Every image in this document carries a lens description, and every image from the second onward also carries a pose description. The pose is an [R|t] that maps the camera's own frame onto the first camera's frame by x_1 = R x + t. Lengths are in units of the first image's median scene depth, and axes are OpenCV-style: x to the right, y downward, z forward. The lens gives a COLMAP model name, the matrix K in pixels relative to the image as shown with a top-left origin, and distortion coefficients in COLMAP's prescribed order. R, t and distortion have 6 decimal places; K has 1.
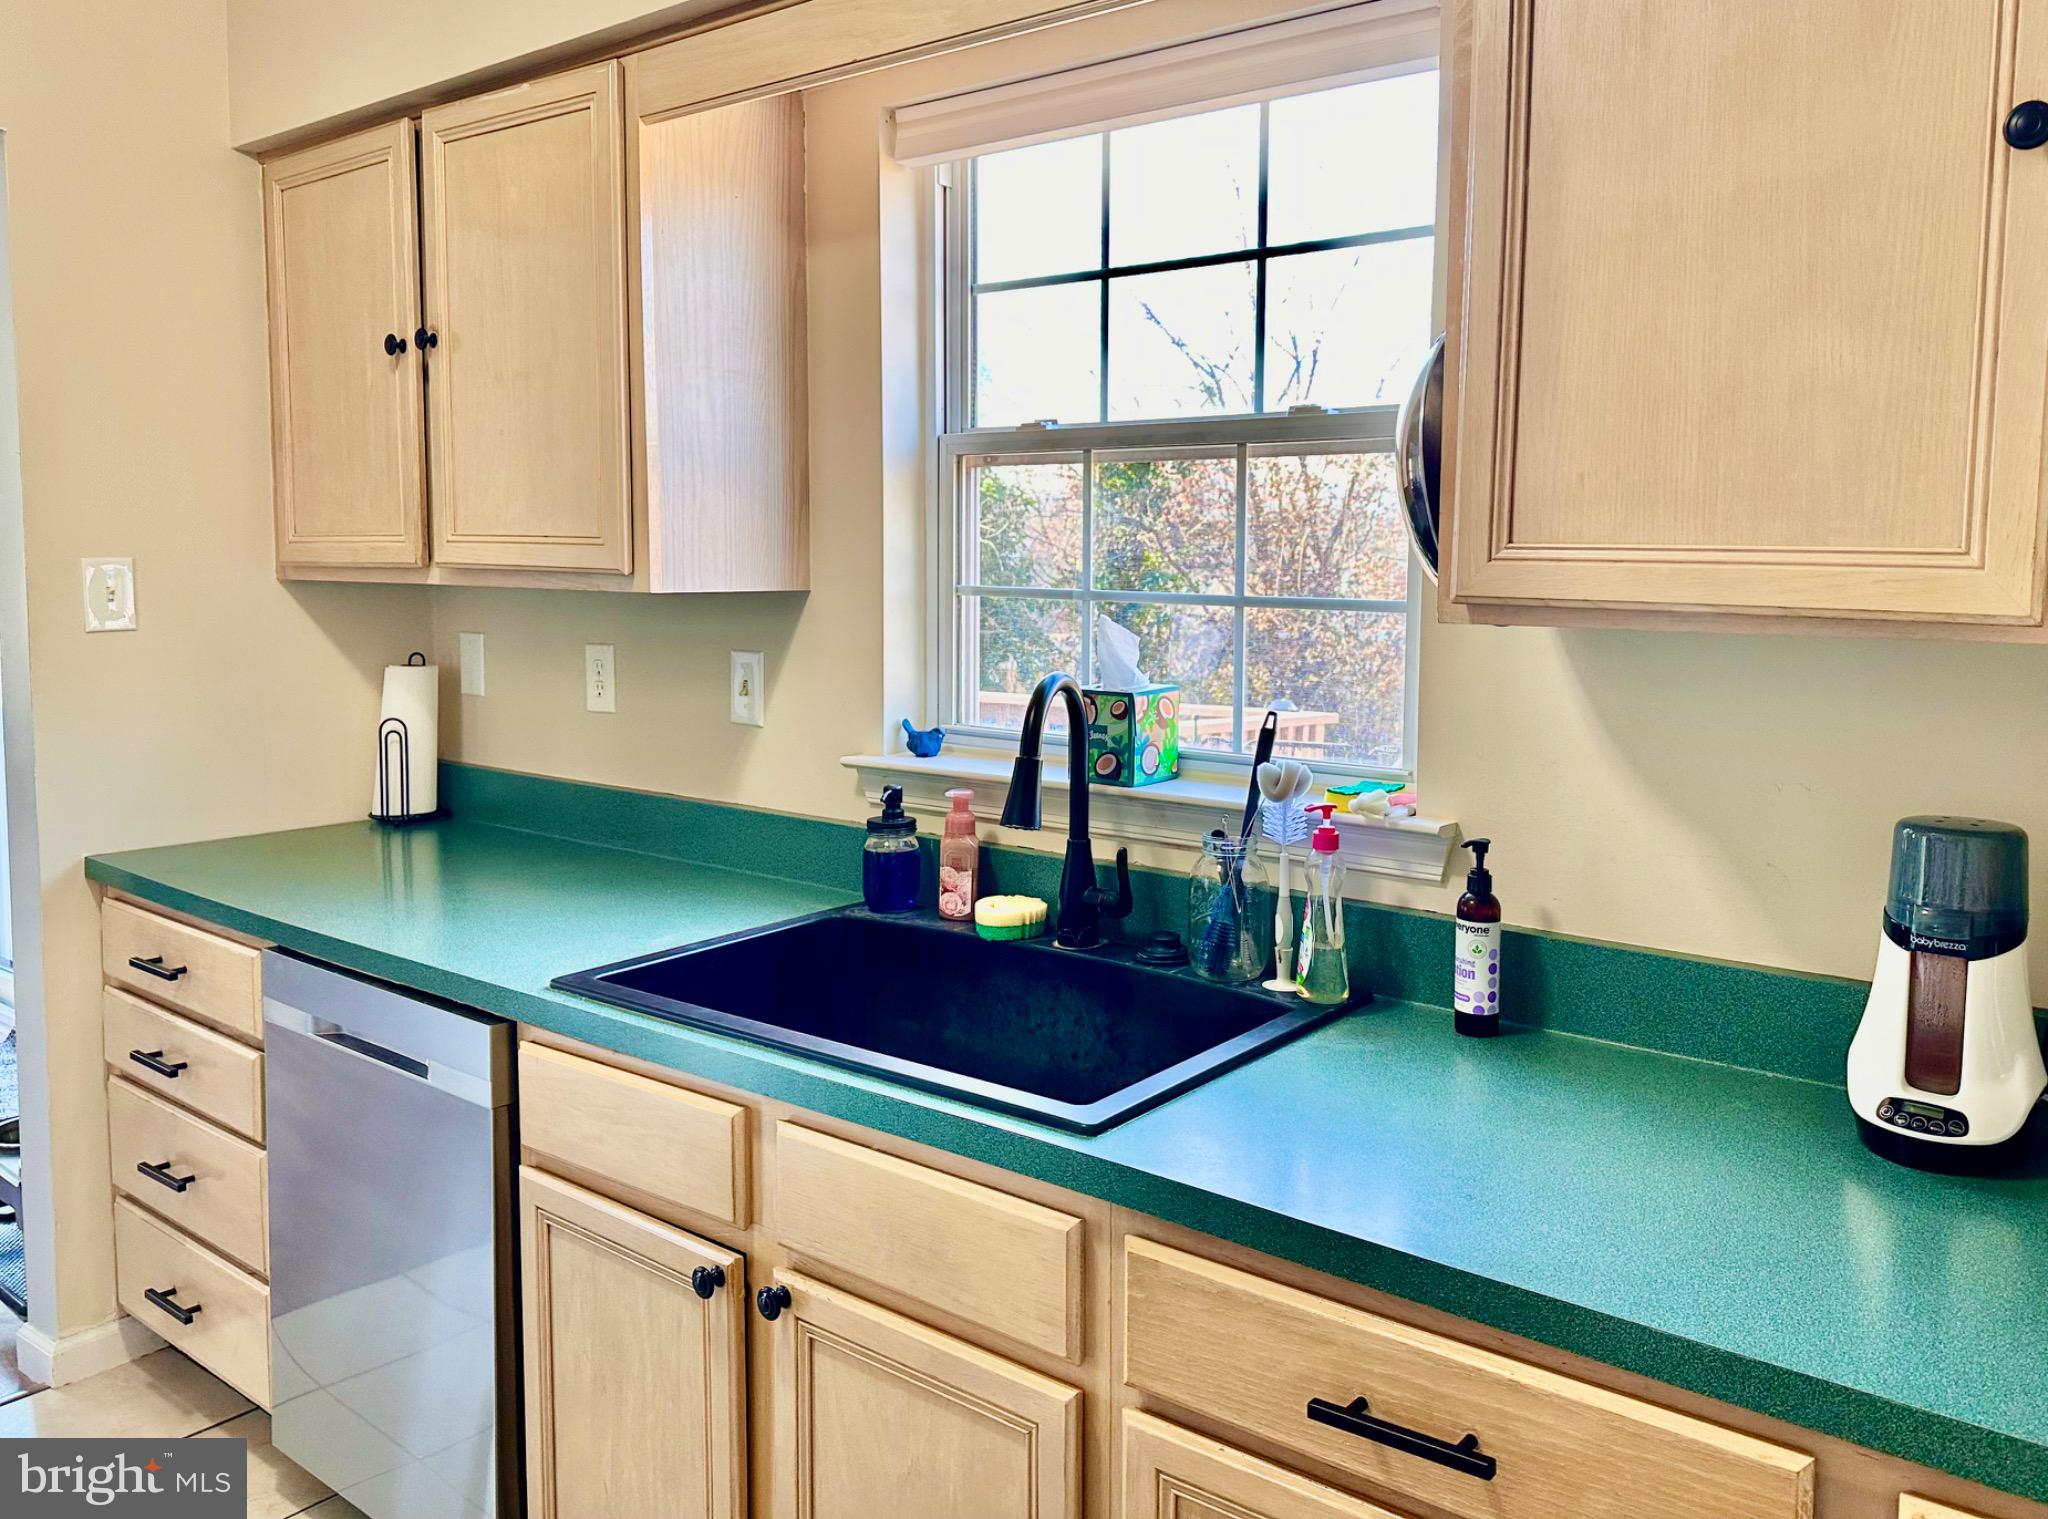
lens RADIAL K [[1524.5, 0, 1026.5], [0, 1524.5, 714.0], [0, 0, 1]] dist [0.003678, 0.001710]
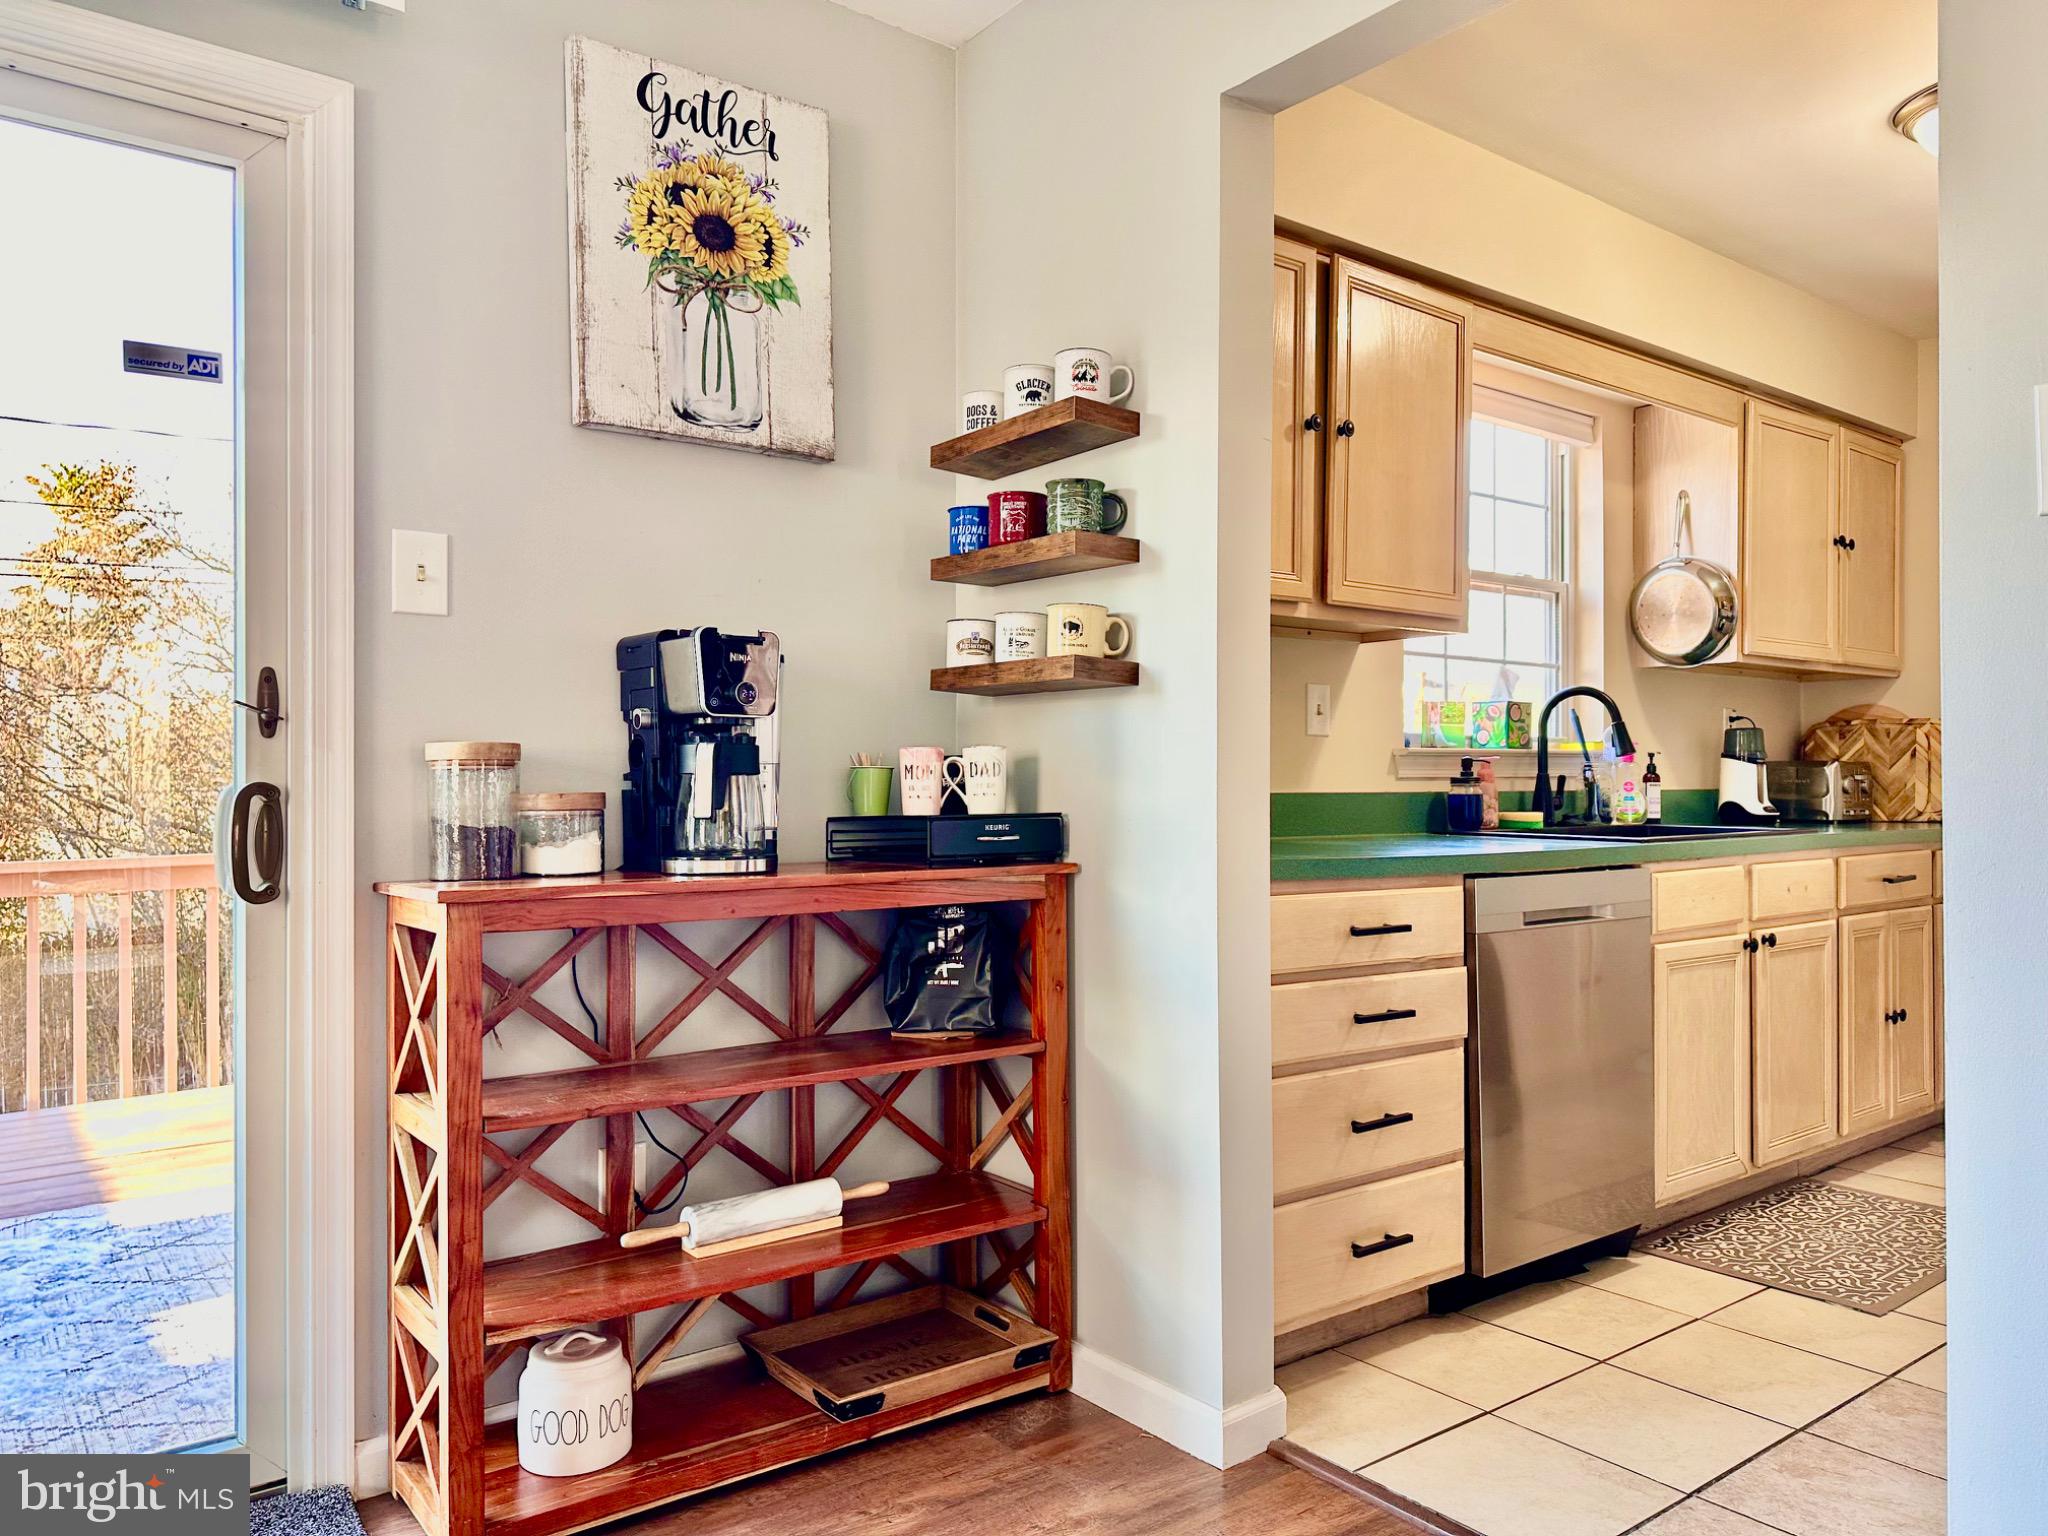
lens RADIAL K [[1438.5, 0, 1025.1], [0, 1438.5, 778.9], [0, 0, 1]] dist [-0.033690, -0.000552]
pose [[0.254615, -0.005956, 0.967024, -2.164160], [0.097335, 0.995061, -0.019499, 0.063404], [-0.962132, 0.099090, 0.253937, 1.284320]]
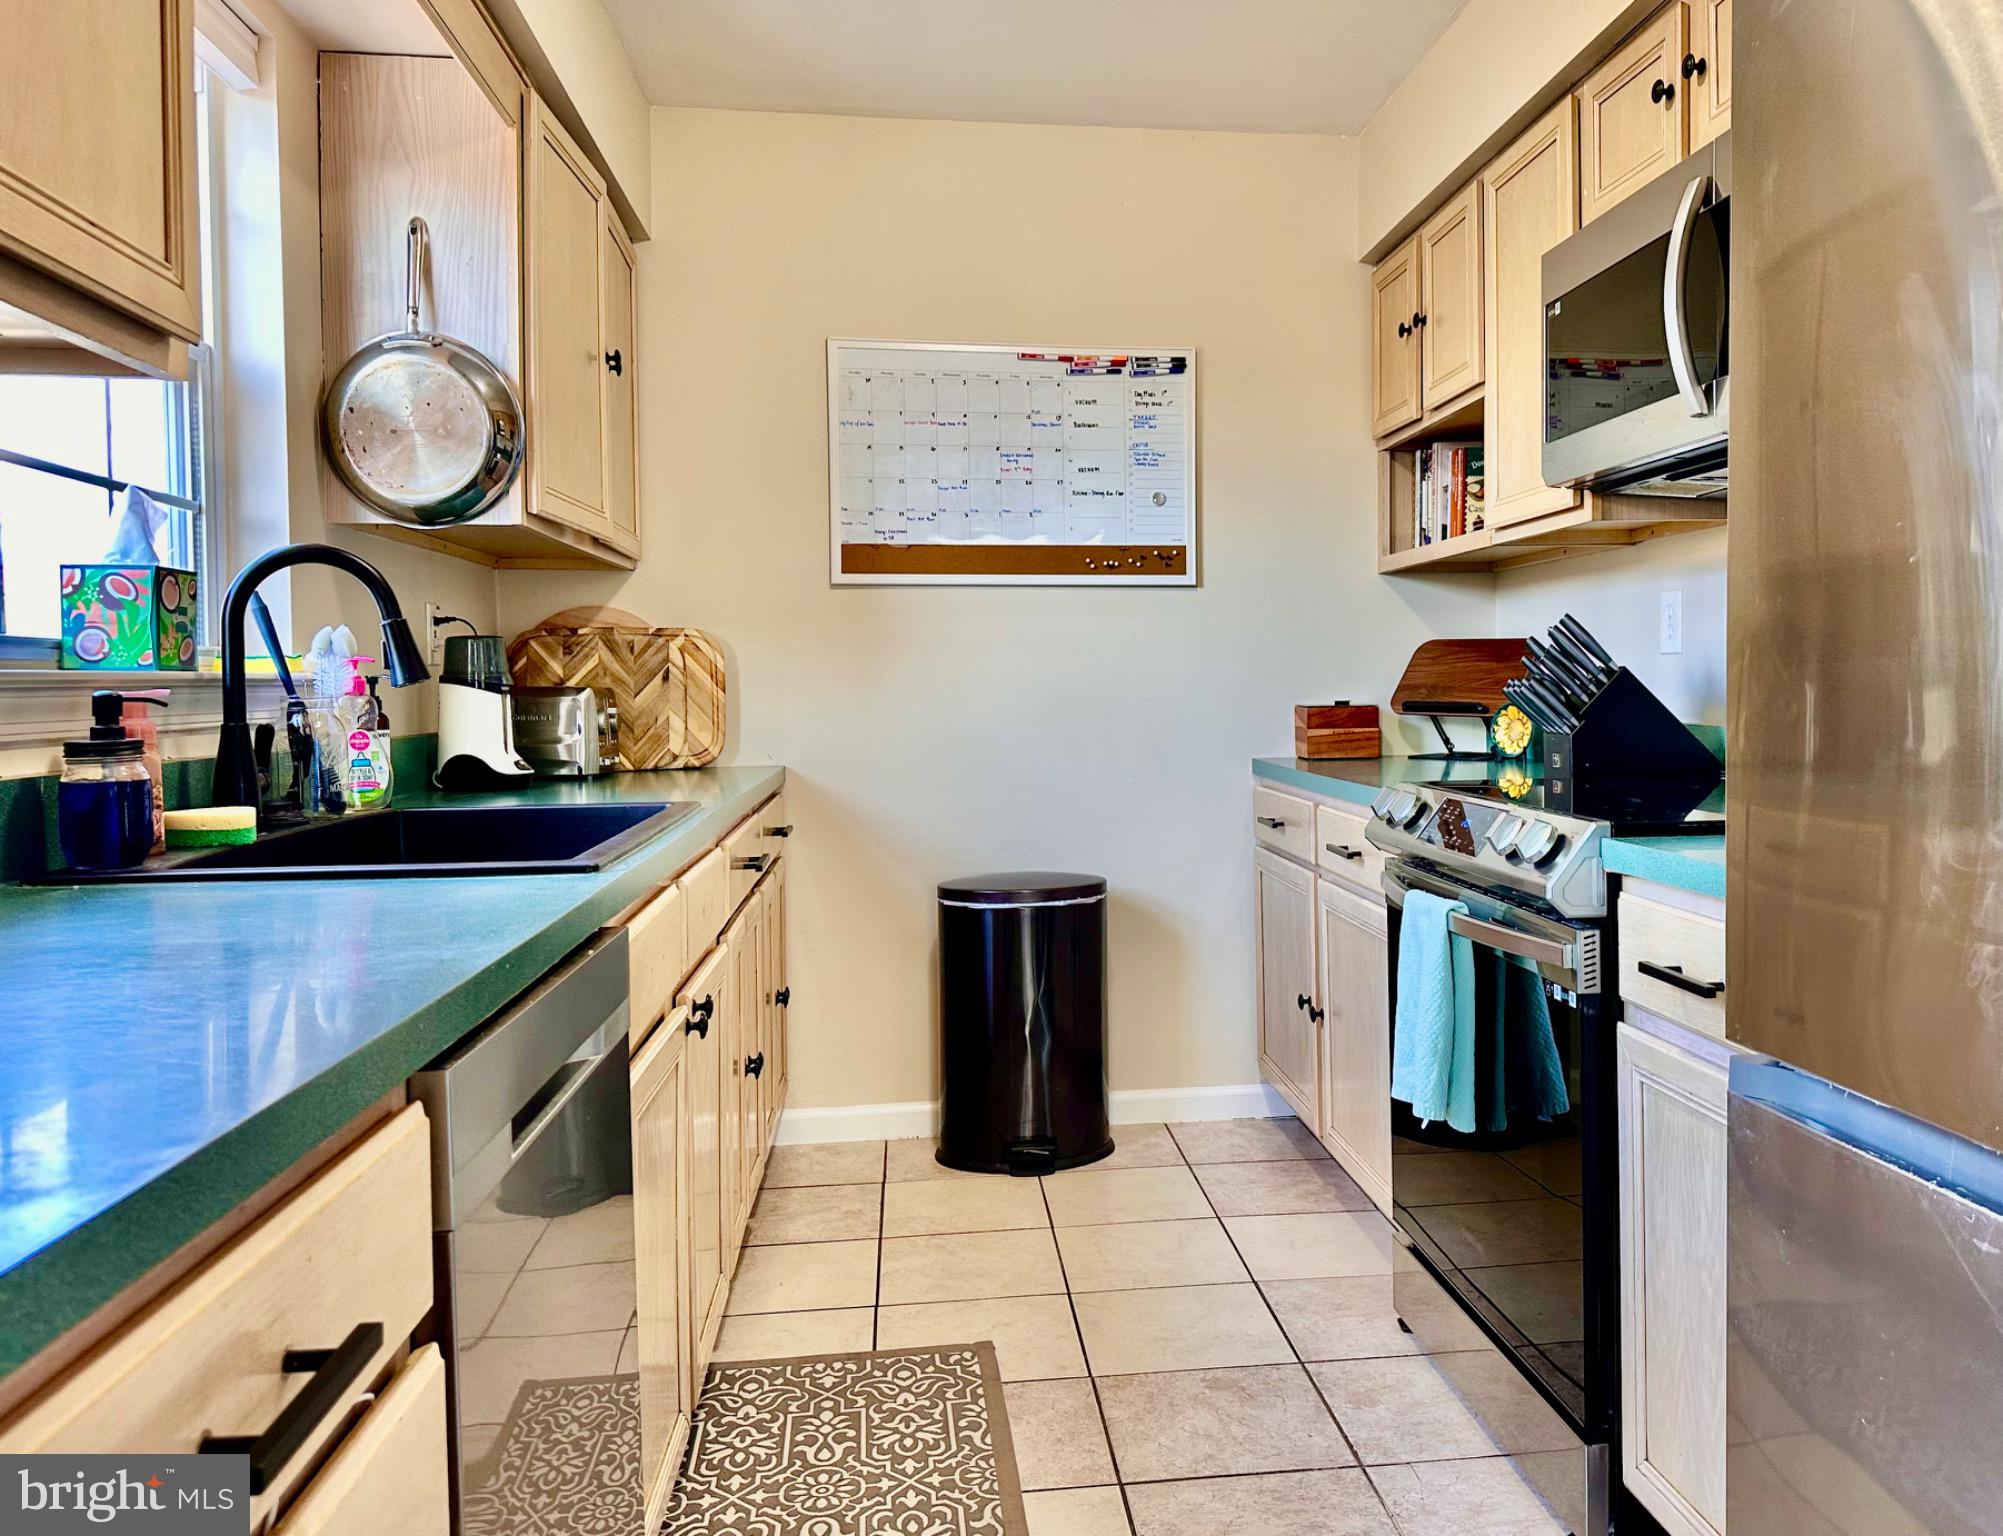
lens RADIAL K [[1512.1, 0, 1046.3], [0, 1512.1, 696.3], [0, 0, 1]] dist [-0.004654, -0.007701]
pose [[-0.713728, -0.003944, 0.700412, -1.079474], [0.076672, 0.993535, 0.083724, 0.025733], [-0.696214, 0.113458, -0.708811, 1.435841]]
